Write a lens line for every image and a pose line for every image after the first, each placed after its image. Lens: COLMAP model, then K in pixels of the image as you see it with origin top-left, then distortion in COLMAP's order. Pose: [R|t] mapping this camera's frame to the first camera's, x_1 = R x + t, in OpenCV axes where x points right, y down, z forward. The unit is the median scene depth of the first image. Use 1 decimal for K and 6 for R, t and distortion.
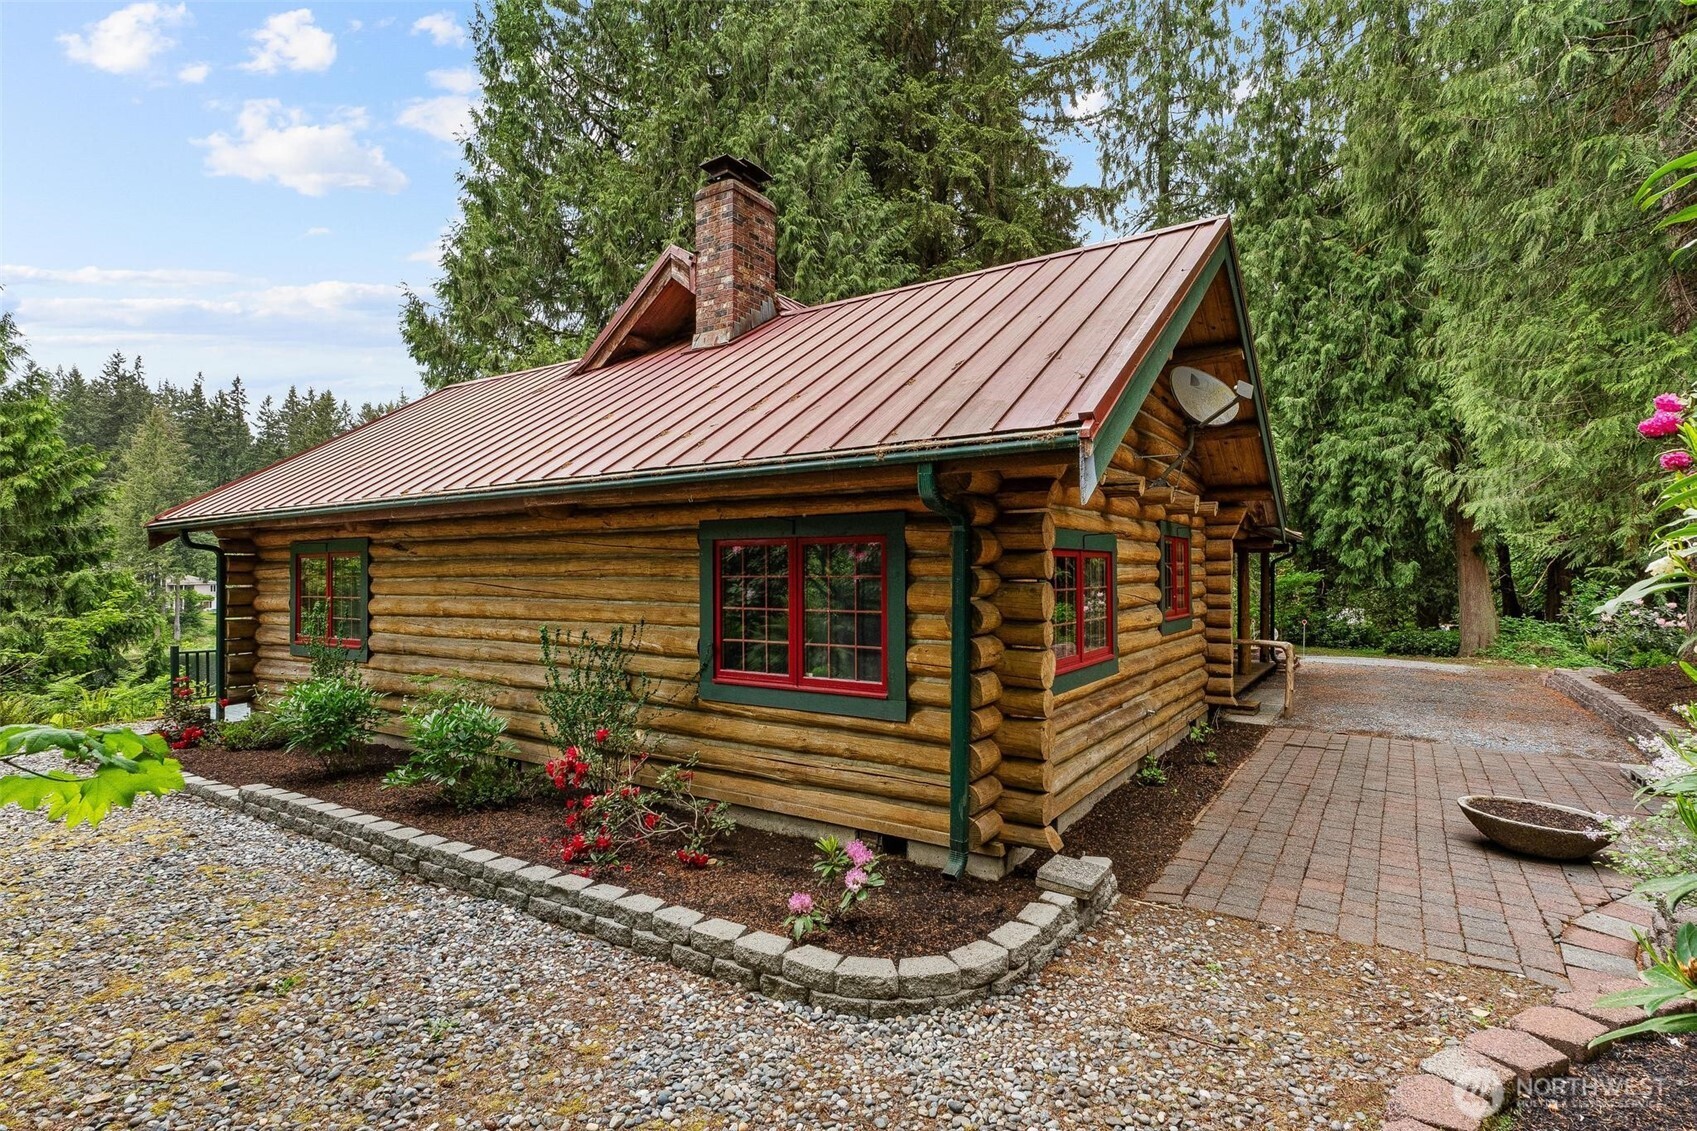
lens RADIAL K [[820.3, 0, 854.7], [0, 820.3, 566.4], [0, 0, 1]] dist [0.000575, -0.000567]
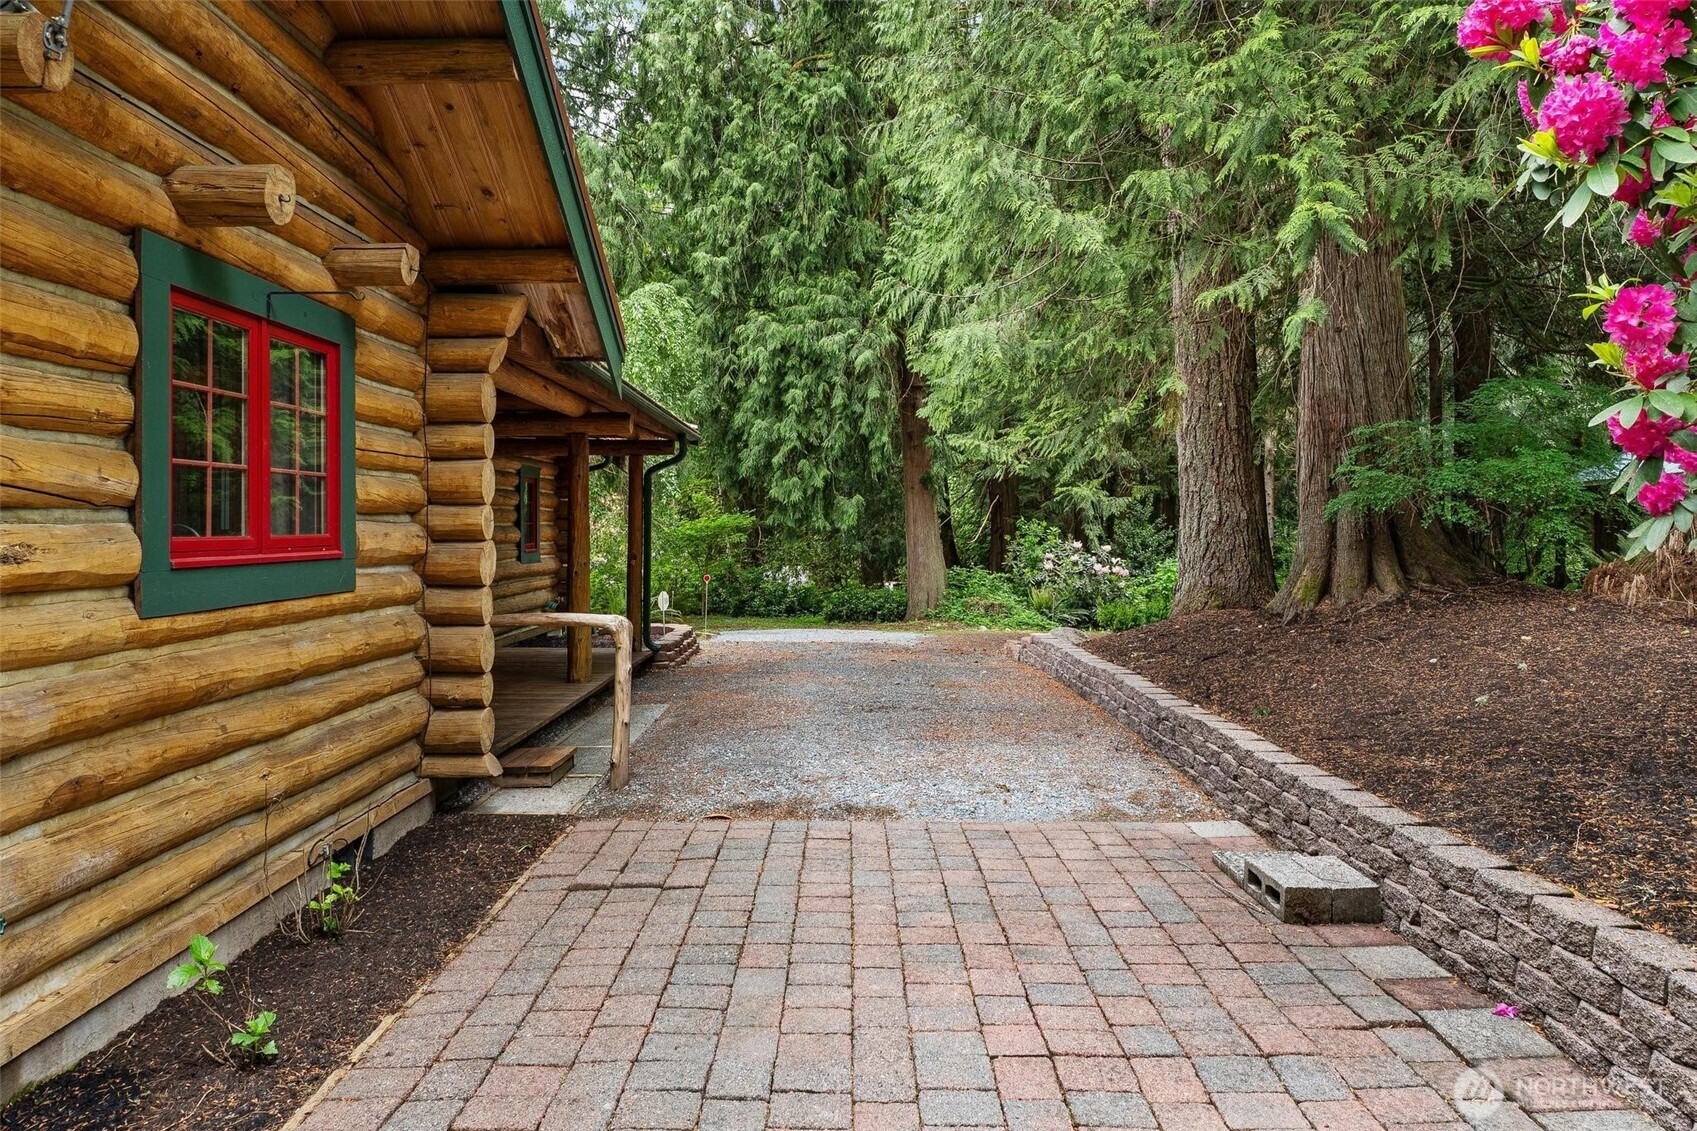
lens RADIAL K [[1081.7, 0, 848.5], [0, 1081.7, 565.5], [0, 0, 1]] dist [-0.001249, -0.001188]
pose [[0.831720, -0.023332, 0.554705, 0.130360], [0.001467, 0.999205, 0.039830, 0.018001], [-0.555193, -0.032314, 0.831093, 0.189026]]
